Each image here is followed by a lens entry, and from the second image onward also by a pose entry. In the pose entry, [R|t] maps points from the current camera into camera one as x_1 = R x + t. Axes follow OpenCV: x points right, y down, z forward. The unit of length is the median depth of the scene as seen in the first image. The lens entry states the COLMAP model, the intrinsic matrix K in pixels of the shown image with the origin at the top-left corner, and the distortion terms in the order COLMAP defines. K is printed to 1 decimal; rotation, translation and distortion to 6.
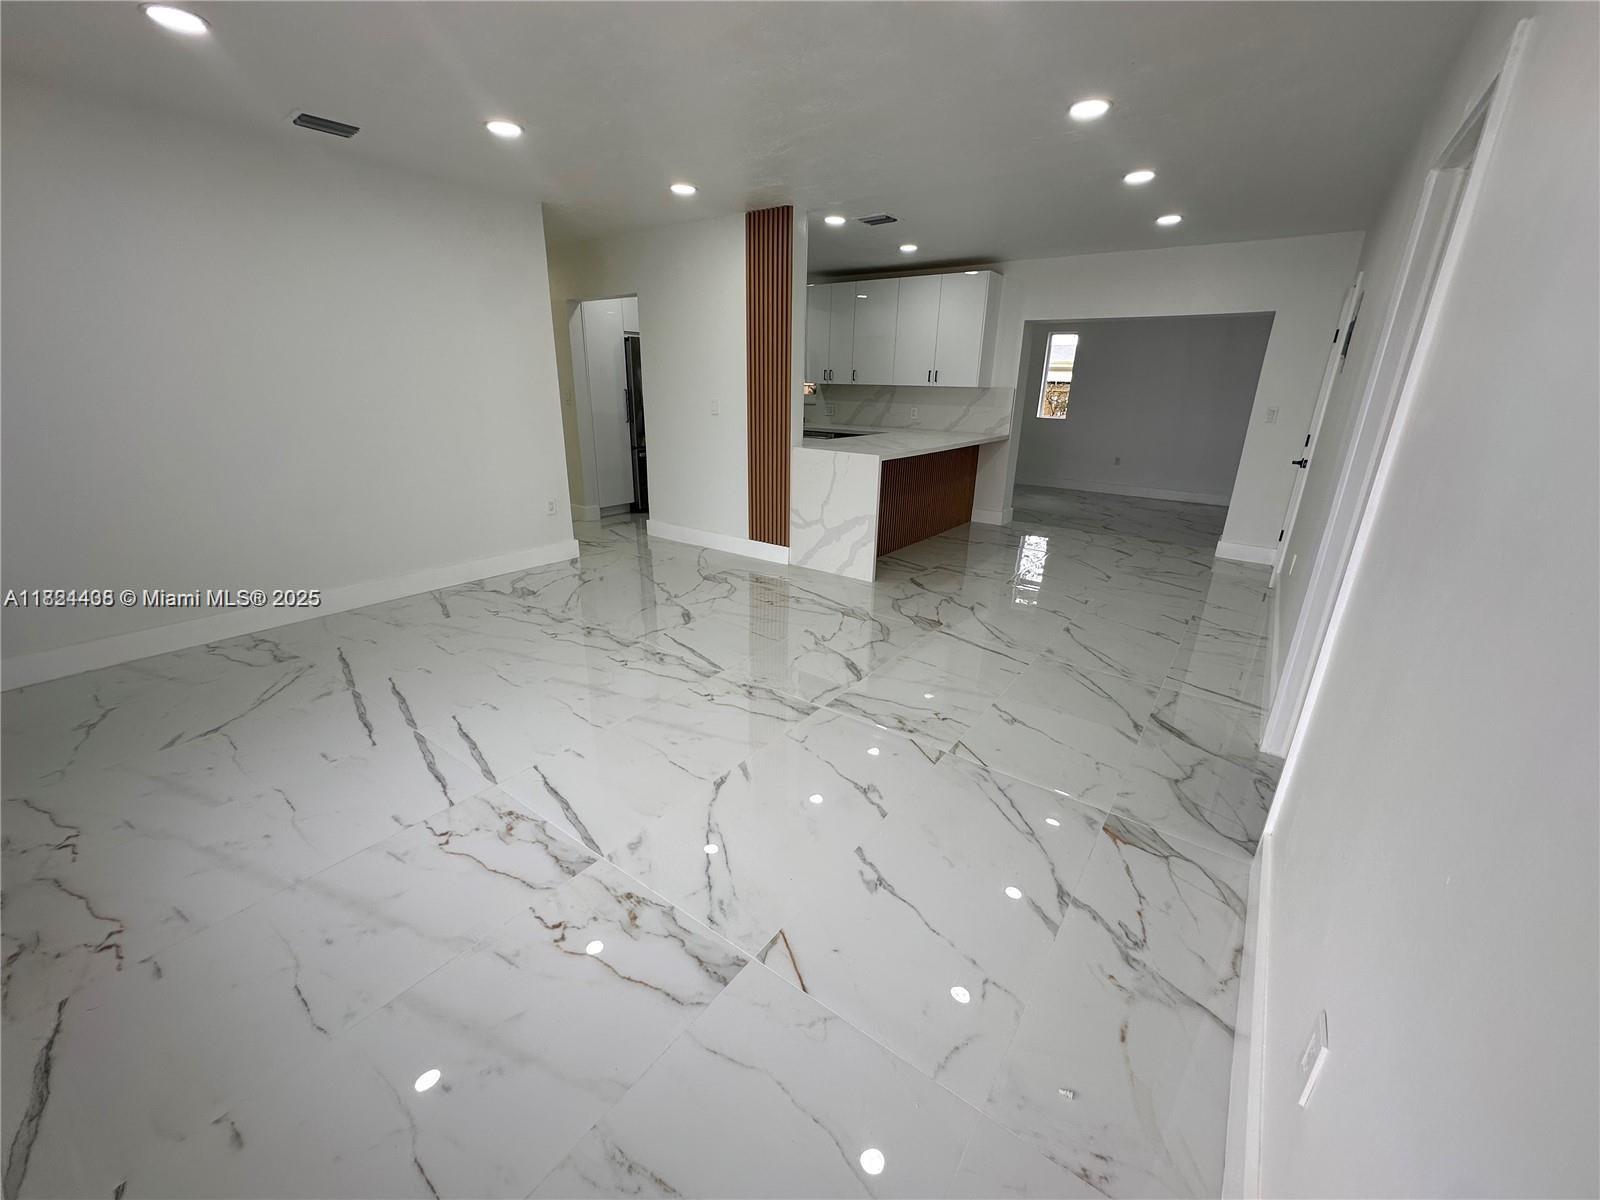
lens RADIAL K [[639.3, 0, 803.5], [0, 639.3, 601.0], [0, 0, 1]] dist [0.012737, -0.000420]
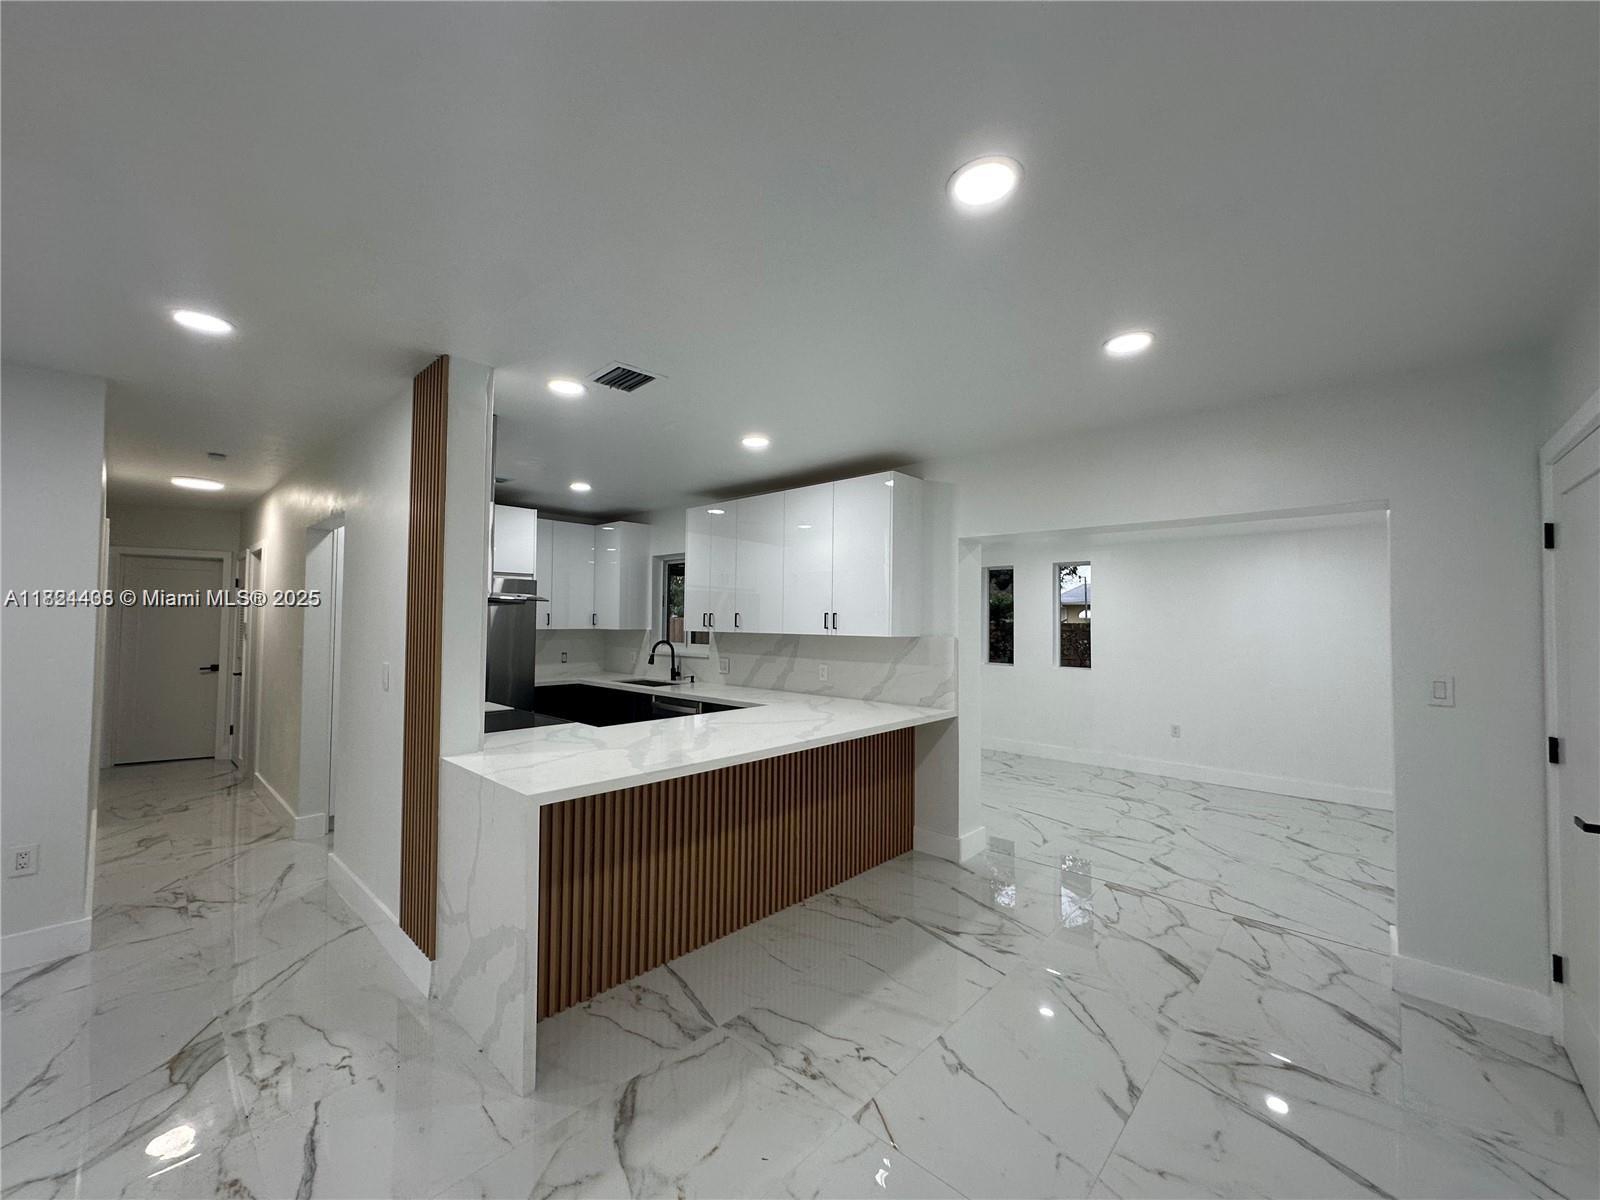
lens RADIAL K [[639.3, 0, 807.0], [0, 639.3, 600.0], [0, 0, 1]] dist [0.012737, -0.000420]
pose [[0.994432, -0.014022, -0.104446, 0.246338], [-0.024620, 0.932771, -0.359627, -0.134132], [0.102467, 0.360196, 0.927232, 0.380880]]
